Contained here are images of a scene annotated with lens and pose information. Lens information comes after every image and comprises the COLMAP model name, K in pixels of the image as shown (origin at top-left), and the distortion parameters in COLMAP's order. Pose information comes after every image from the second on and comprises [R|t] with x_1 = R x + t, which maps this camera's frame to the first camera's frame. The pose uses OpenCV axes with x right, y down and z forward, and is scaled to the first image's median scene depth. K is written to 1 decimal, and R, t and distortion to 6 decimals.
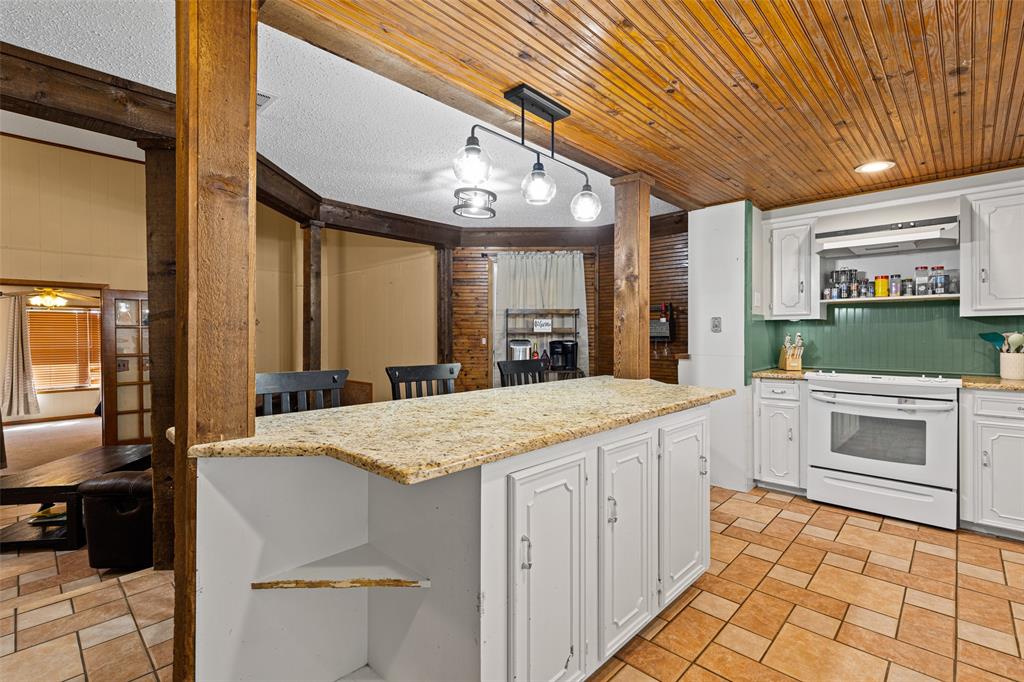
lens RADIAL K [[455.3, 0, 510.7], [0, 455.3, 338.6], [0, 0, 1]] dist [0.008739, -0.001930]
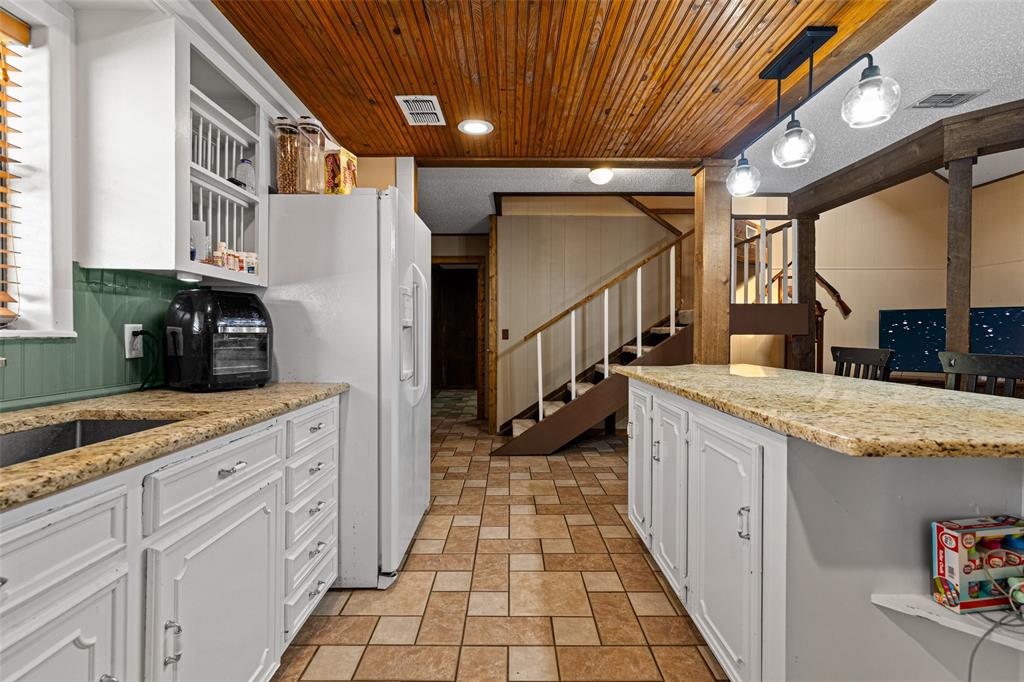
lens RADIAL K [[455.3, 0, 517.9], [0, 455.3, 333.8], [0, 0, 1]] dist [0.008739, -0.001930]
pose [[-0.685973, -0.001547, -0.727625, 0.669105], [-0.011065, 0.999904, 0.008305, 0.020910], [0.727543, 0.013748, -0.685924, 0.754236]]
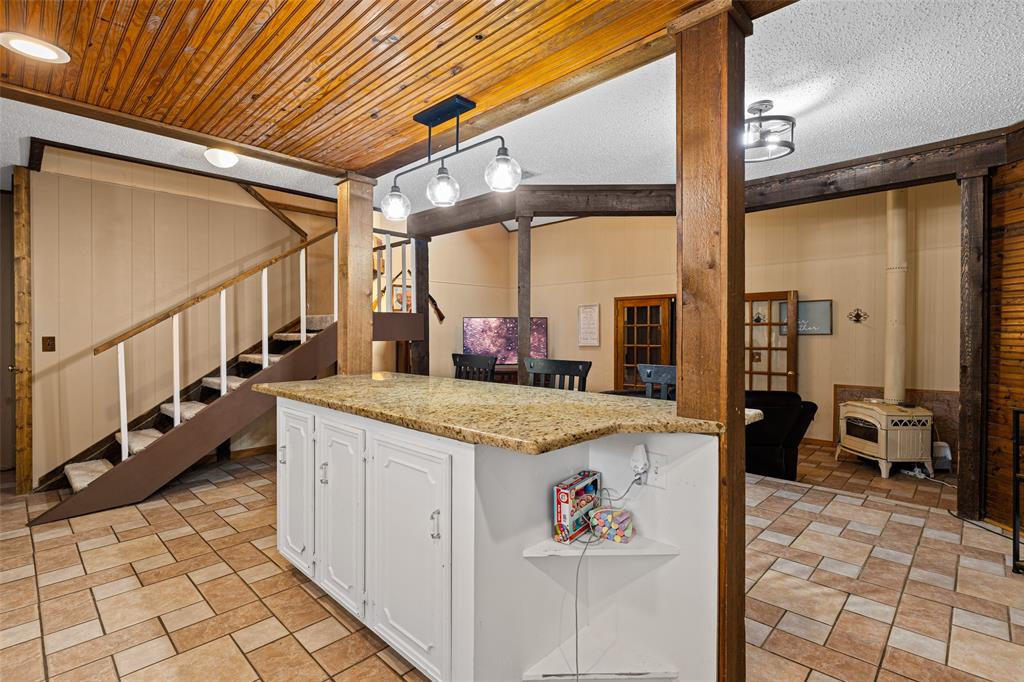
lens RADIAL K [[472.0, 0, 501.7], [0, 472.0, 333.8], [0, 0, 1]] dist [-0.006865, 0.001710]
pose [[0.021533, 0.003214, -0.999763, 0.708444], [-0.004942, 0.999983, 0.003108, -0.002699], [0.999756, 0.004874, 0.021549, 0.683925]]
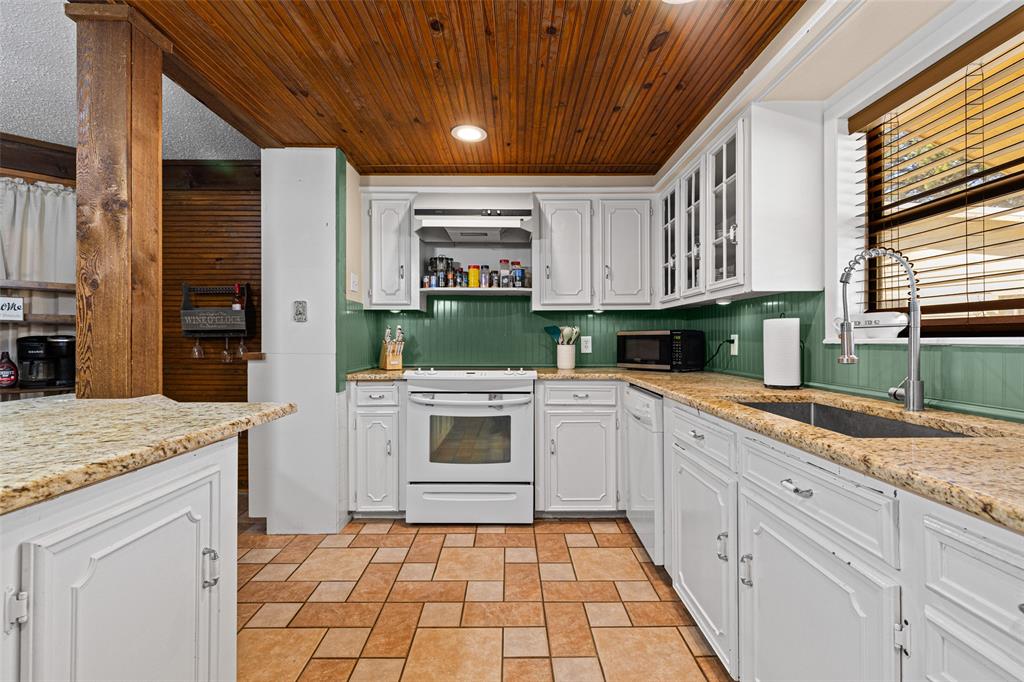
lens RADIAL K [[455.3, 0, 498.1], [0, 455.3, 338.3], [0, 0, 1]] dist [0.008739, -0.001930]
pose [[0.729433, 0.002574, 0.684047, 0.225081], [0.002629, 0.999975, -0.006567, 0.022110], [-0.684047, 0.006588, 0.729408, 0.309455]]
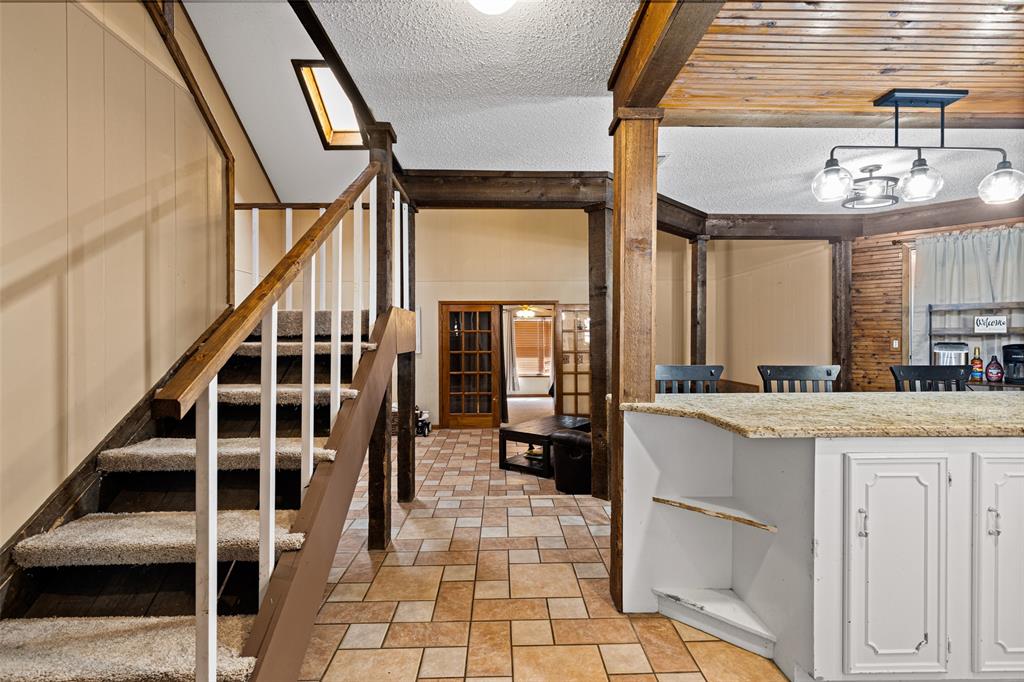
lens RADIAL K [[472.0, 0, 533.8], [0, 472.0, 339.5], [0, 0, 1]] dist [-0.006865, 0.001710]
pose [[0.727504, 0.003053, -0.686096, 0.092143], [-0.004476, 0.999990, -0.000296, 0.000746], [0.686089, 0.003286, 0.727511, -0.172799]]
